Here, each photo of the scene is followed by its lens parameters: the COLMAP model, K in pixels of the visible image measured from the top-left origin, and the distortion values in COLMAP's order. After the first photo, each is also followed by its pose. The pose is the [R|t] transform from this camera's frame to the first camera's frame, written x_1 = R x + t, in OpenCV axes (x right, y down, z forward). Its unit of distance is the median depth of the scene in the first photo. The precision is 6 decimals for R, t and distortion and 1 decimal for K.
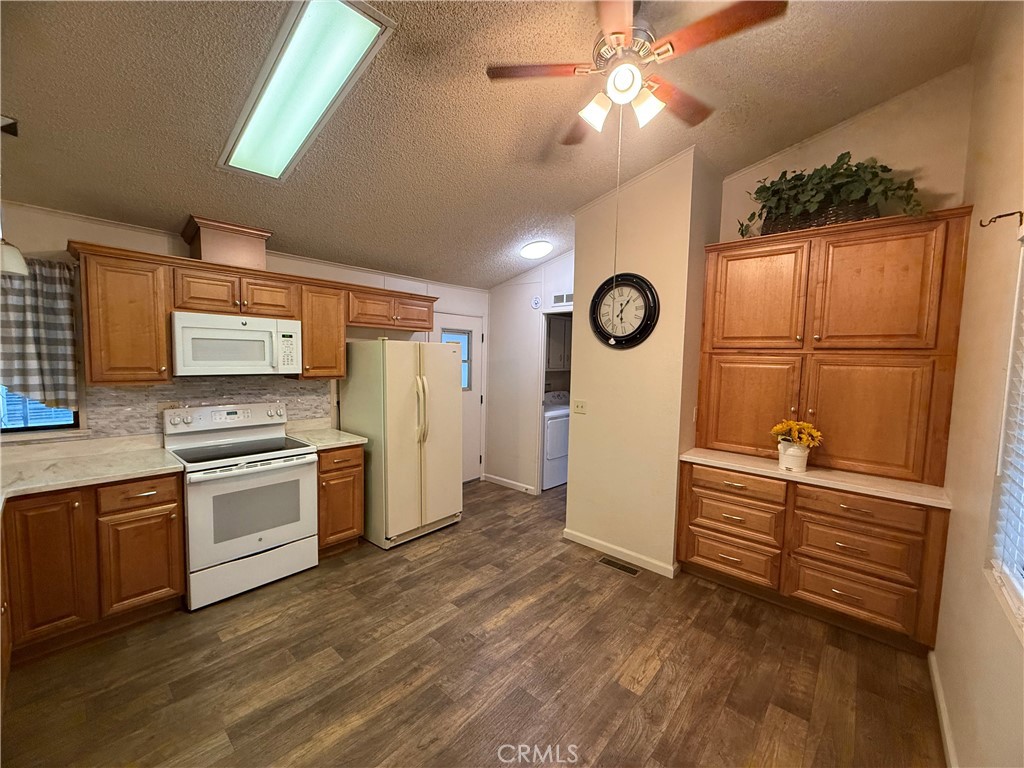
lens RADIAL K [[406.7, 0, 510.2], [0, 406.7, 386.1], [0, 0, 1]] dist [-0.000089, 0.000155]
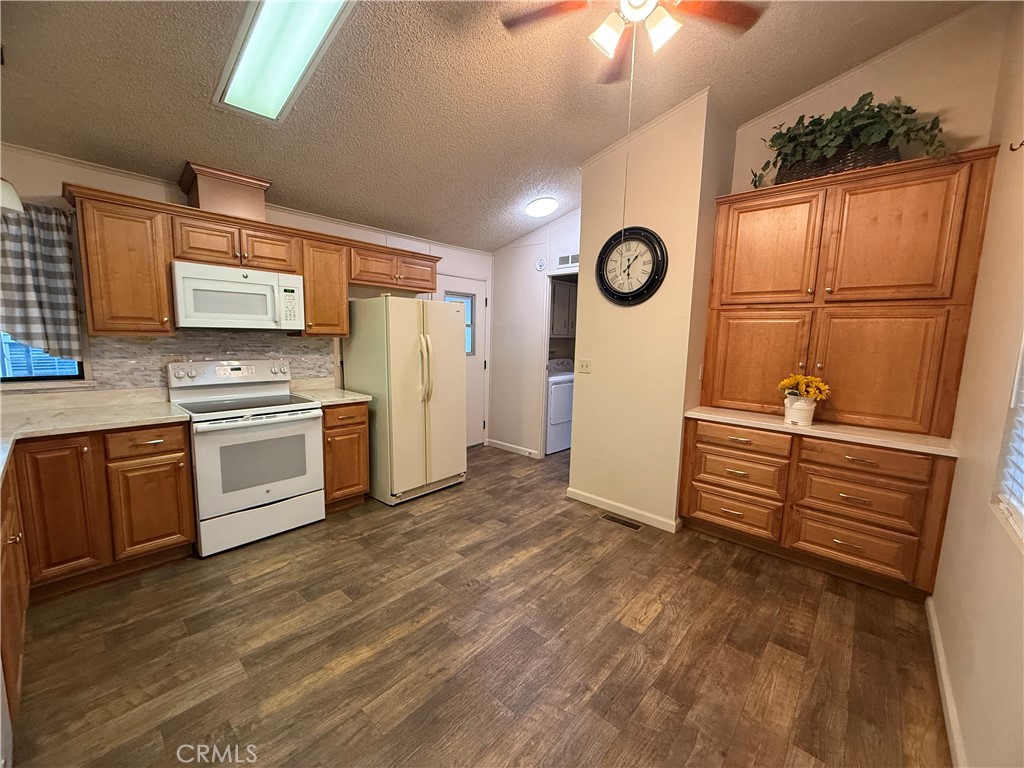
lens RADIAL K [[406.7, 0, 510.4], [0, 406.7, 386.0], [0, 0, 1]] dist [-0.000089, 0.000155]
pose [[0.999978, 0.003256, -0.005727, -0.005572], [-0.002947, 0.998586, 0.053087, 0.061944], [0.005892, -0.053069, 0.998573, 0.006023]]
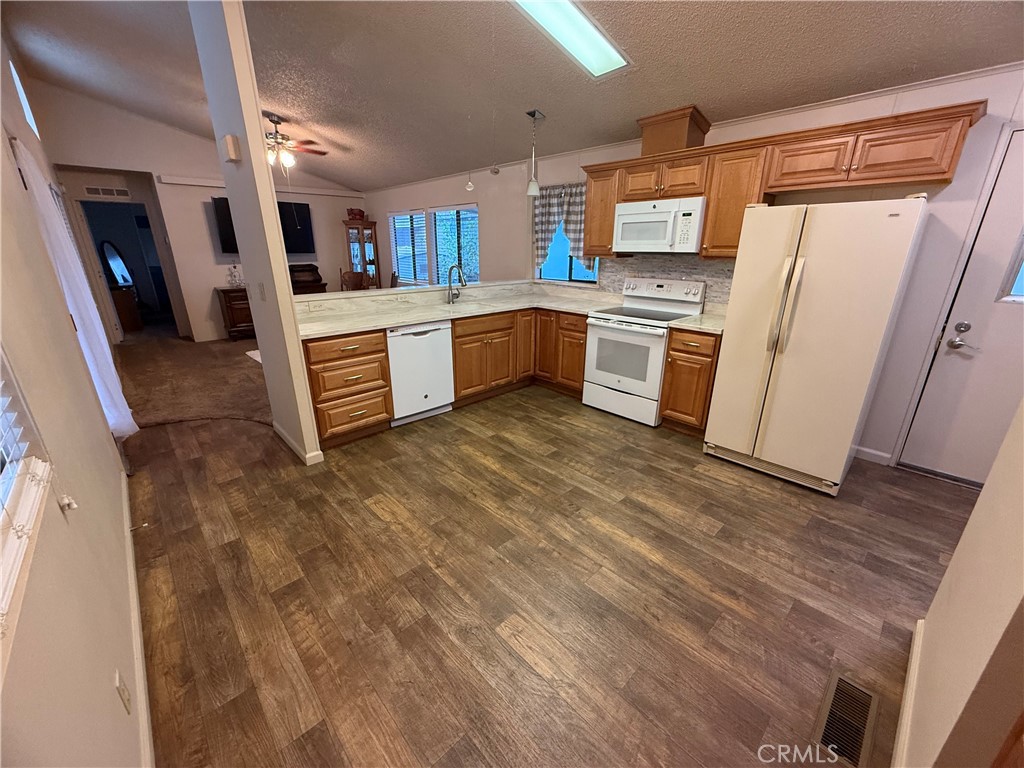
lens RADIAL K [[406.7, 0, 512.0], [0, 406.7, 386.9], [0, 0, 1]] dist [-0.000089, 0.000155]
pose [[-0.087577, 0.308432, -0.947206, 0.715315], [-0.072696, 0.946346, 0.314873, 0.000069], [0.993502, 0.096434, -0.060457, 0.762908]]
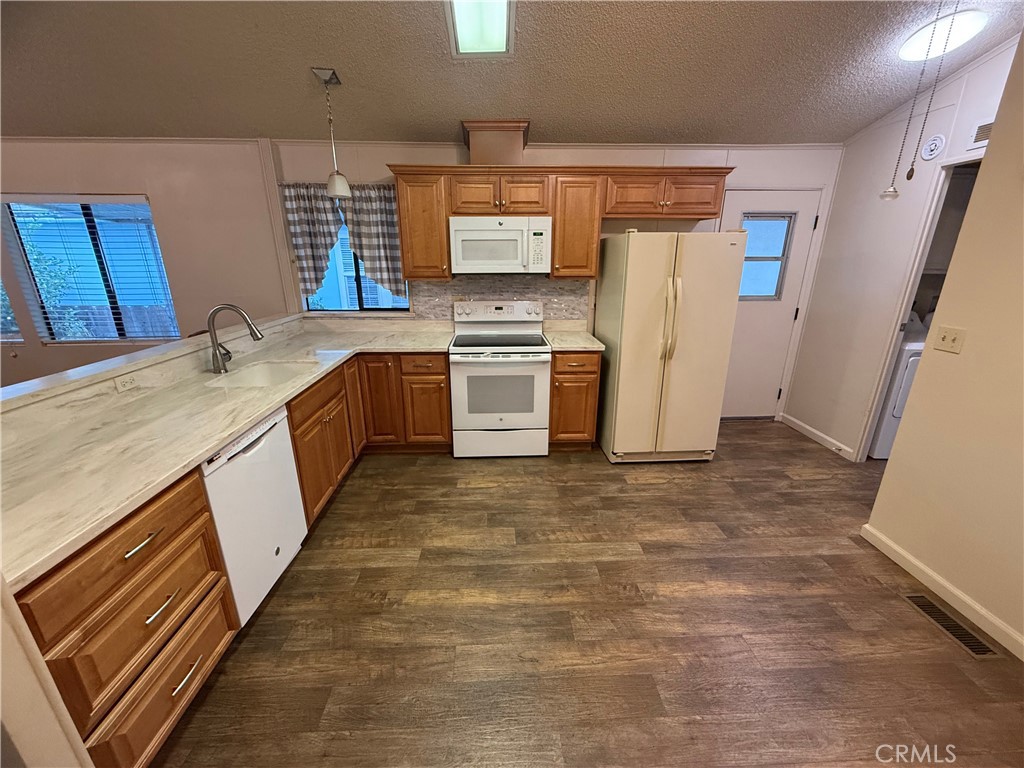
lens RADIAL K [[406.7, 0, 510.9], [0, 406.7, 386.4], [0, 0, 1]] dist [-0.000089, 0.000155]
pose [[0.692022, 0.200872, -0.693366, 0.204774], [-0.035375, 0.968787, 0.245358, -0.002892], [0.721009, -0.145265, 0.677527, 0.251622]]
